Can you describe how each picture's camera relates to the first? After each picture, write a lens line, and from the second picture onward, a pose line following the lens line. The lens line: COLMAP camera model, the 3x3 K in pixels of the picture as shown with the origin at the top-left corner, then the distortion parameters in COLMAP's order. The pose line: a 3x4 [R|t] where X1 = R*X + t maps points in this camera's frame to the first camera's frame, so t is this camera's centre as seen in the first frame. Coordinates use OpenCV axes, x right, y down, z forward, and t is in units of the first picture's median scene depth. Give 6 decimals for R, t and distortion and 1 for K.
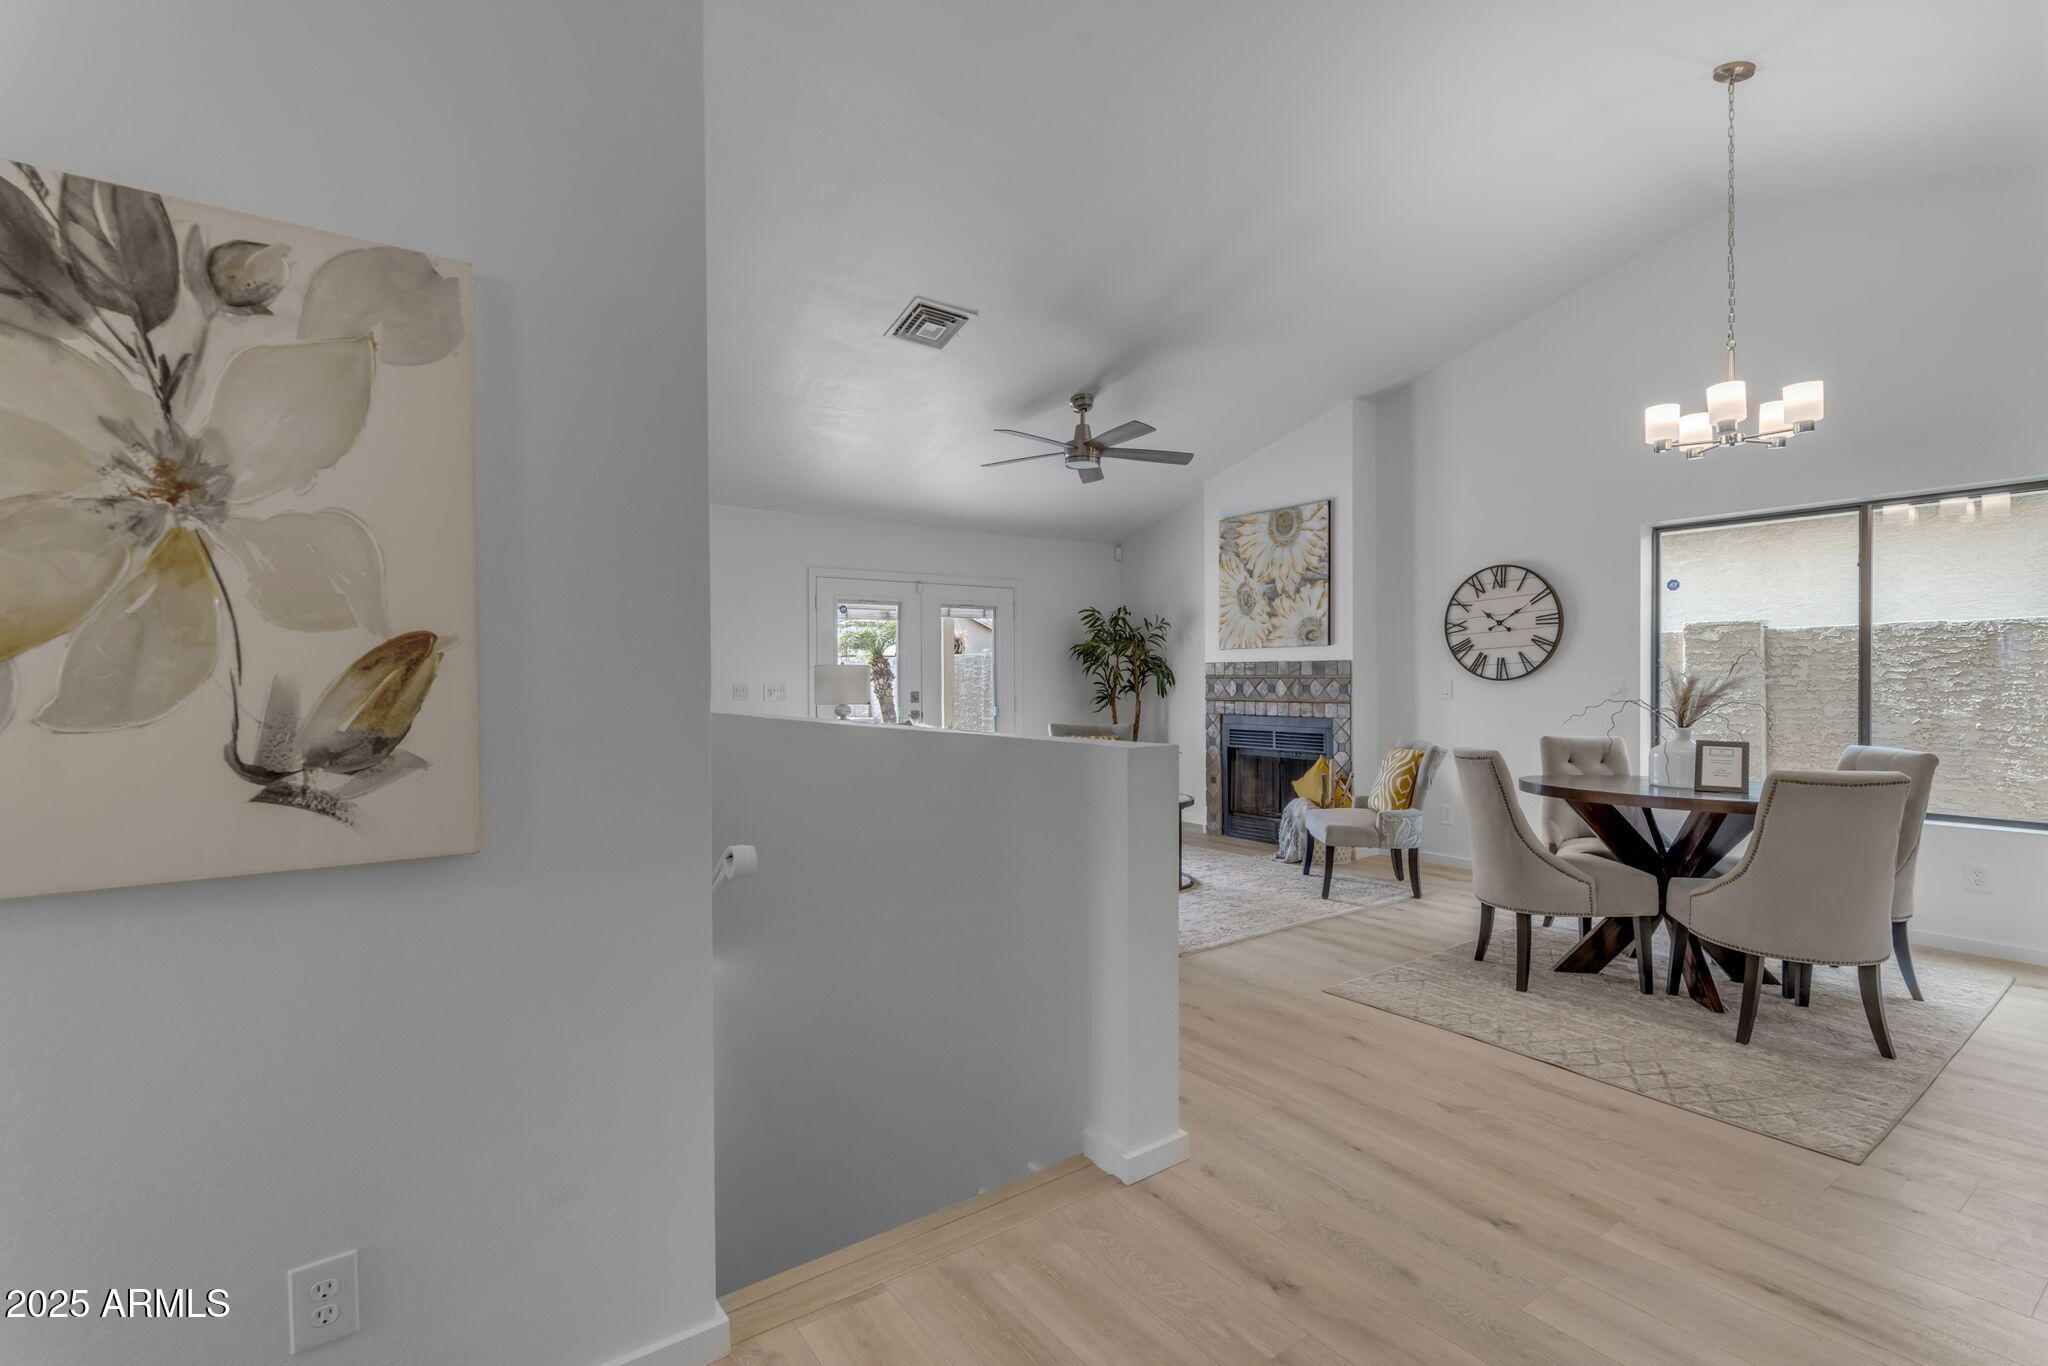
lens RADIAL K [[944.2, 0, 1026.7], [0, 944.2, 684.4], [0, 0, 1]] dist [0.000045, 0.000564]
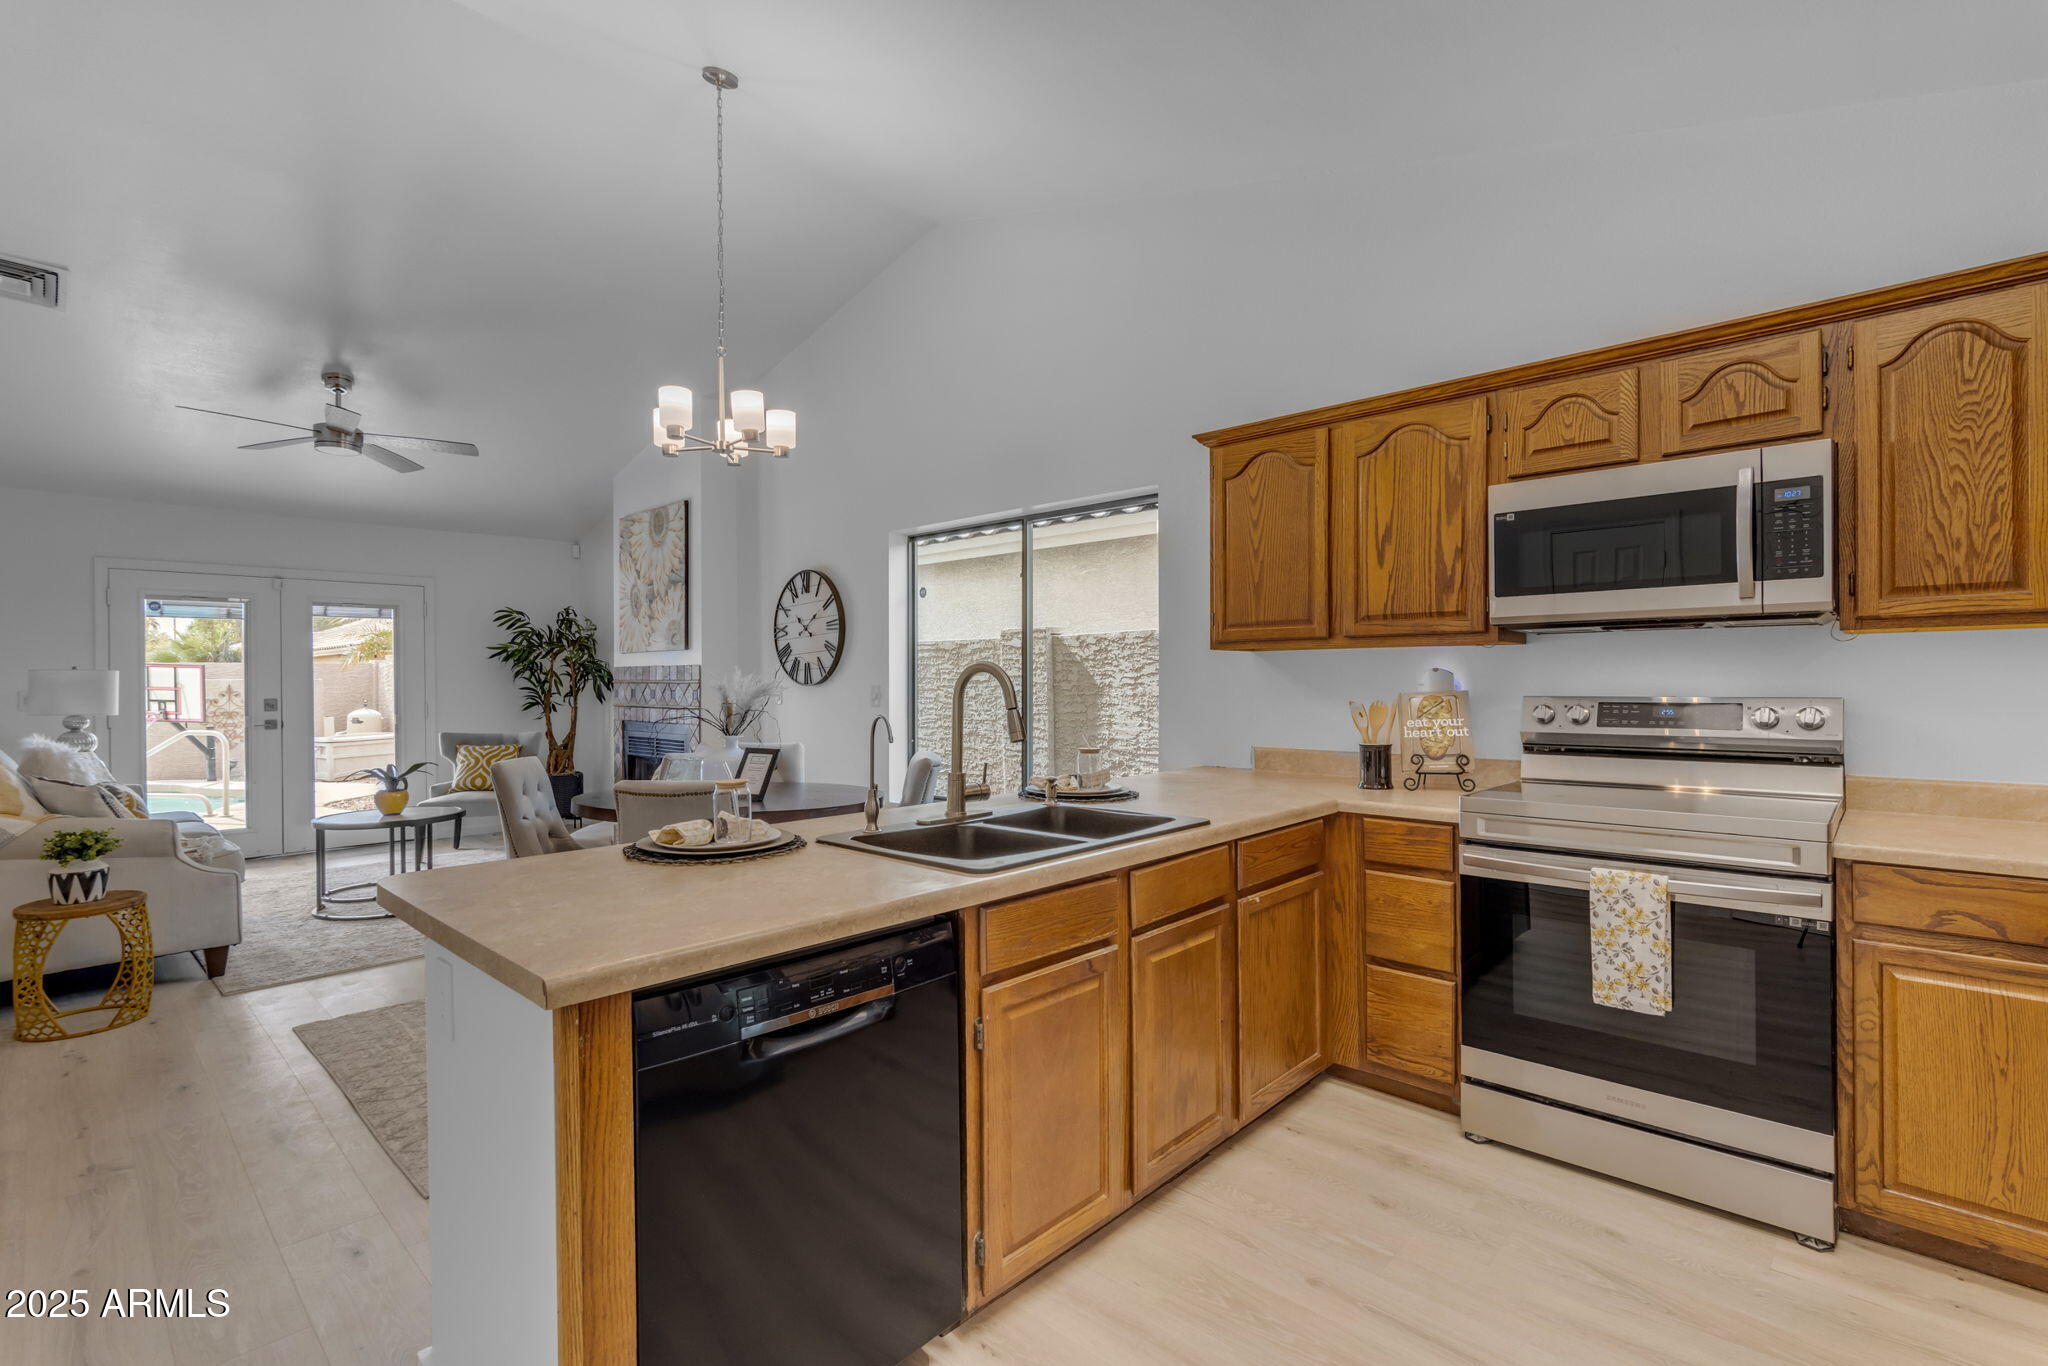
lens RADIAL K [[944.2, 0, 1041.6], [0, 944.2, 679.9], [0, 0, 1]] dist [0.000045, 0.000564]
pose [[0.978481, -0.002356, 0.206324, 0.553997], [0.003587, 0.999978, -0.005592, -0.003803], [-0.206306, 0.006212, 0.978468, -0.033638]]
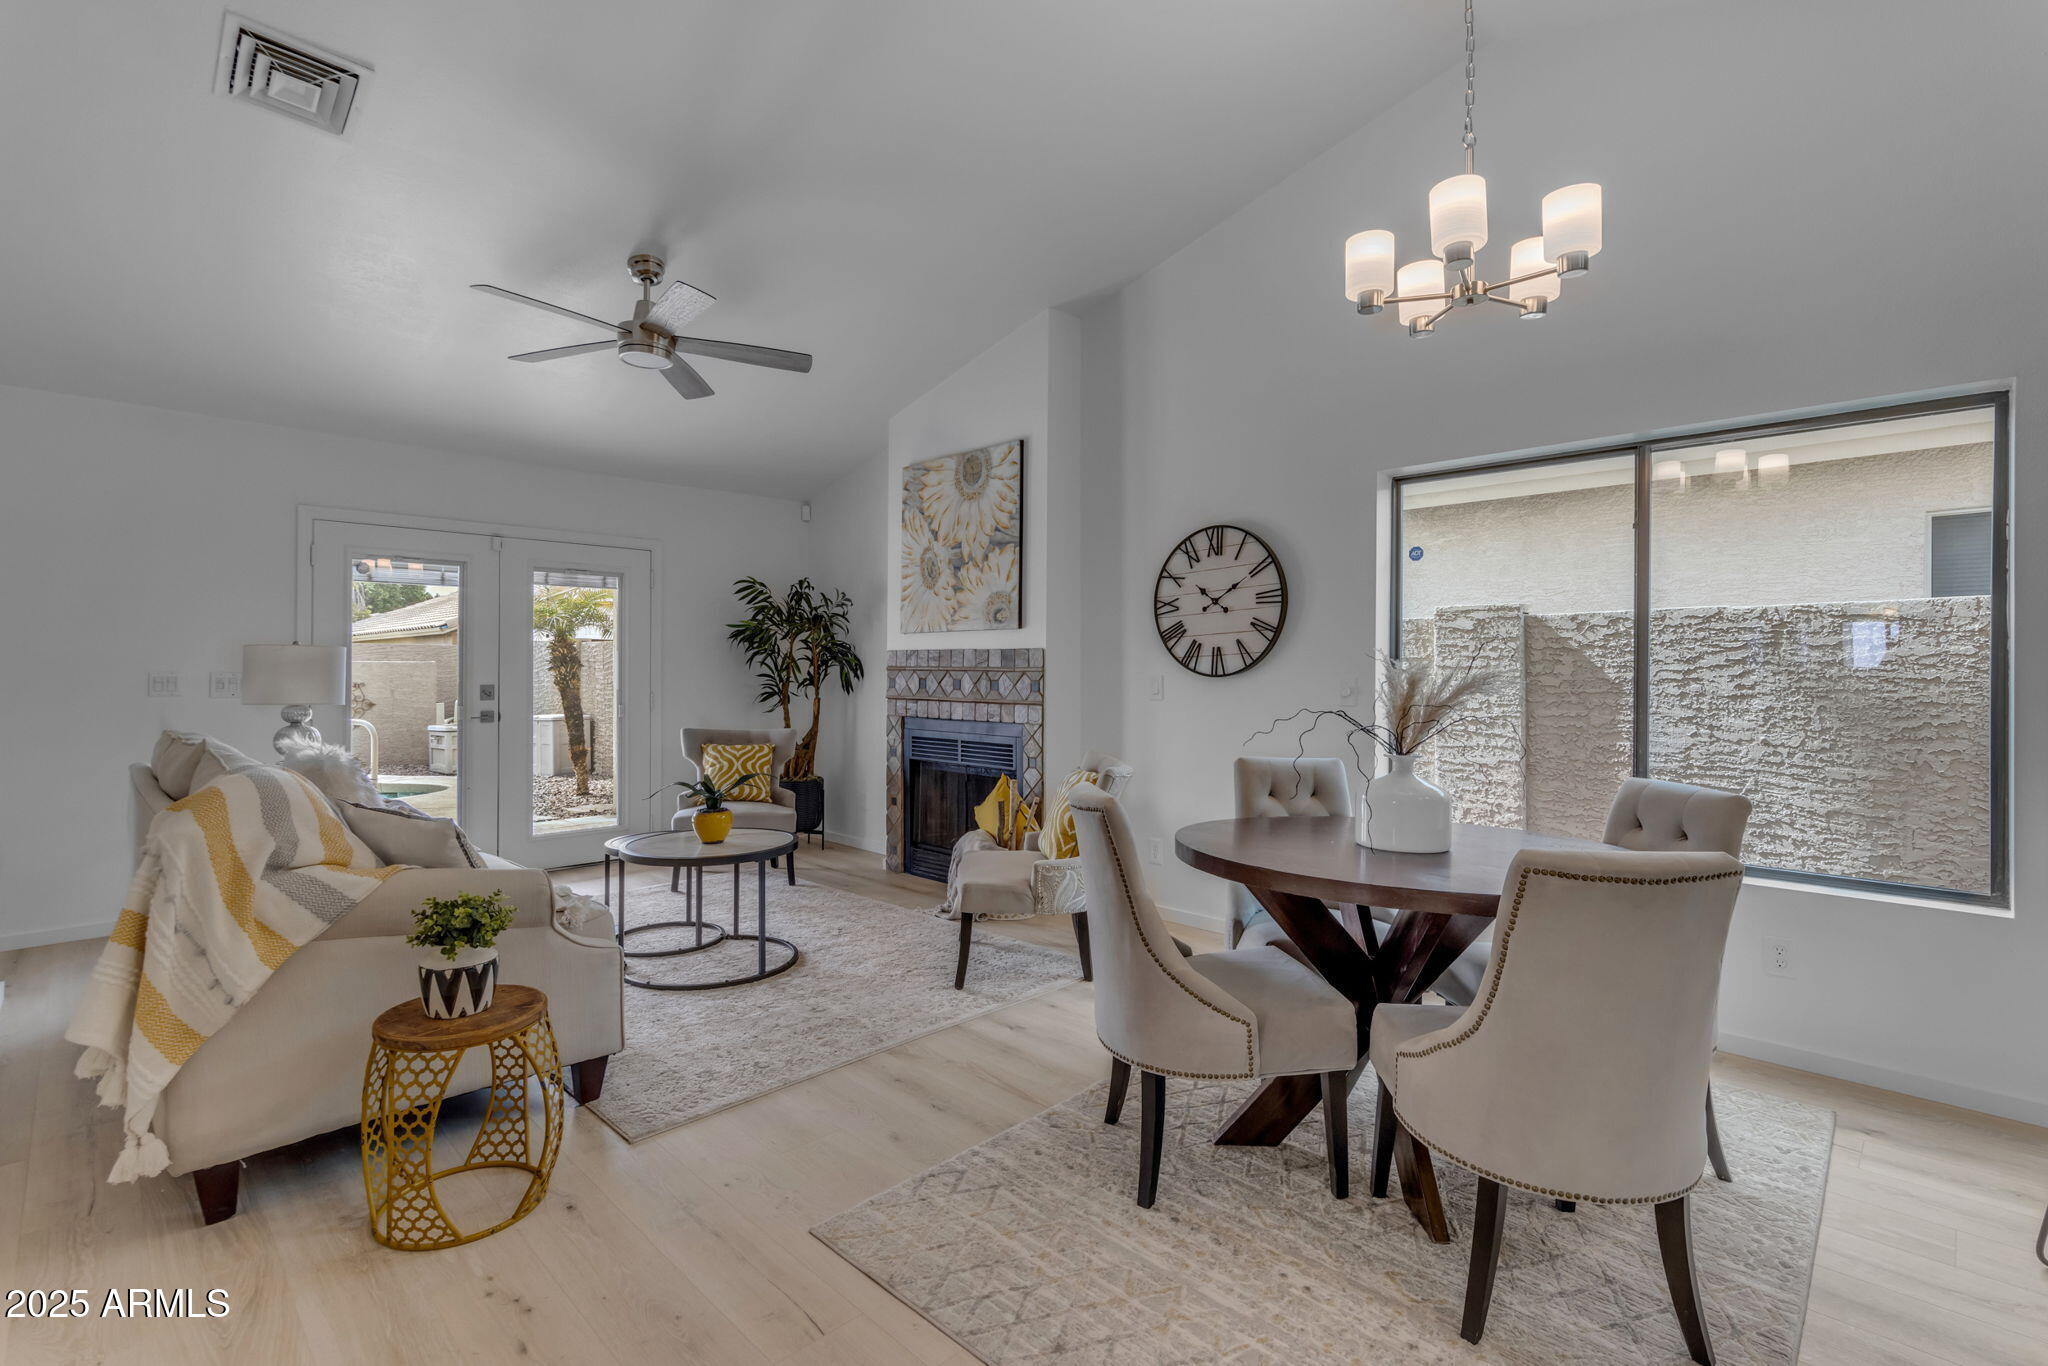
lens RADIAL K [[944.2, 0, 1033.6], [0, 944.2, 671.2], [0, 0, 1]] dist [0.000045, 0.000564]
pose [[0.983897, 0.008720, 0.178526, 0.225288], [-0.007967, 0.999956, -0.004935, -0.003605], [-0.178561, 0.003434, 0.983923, 0.279441]]
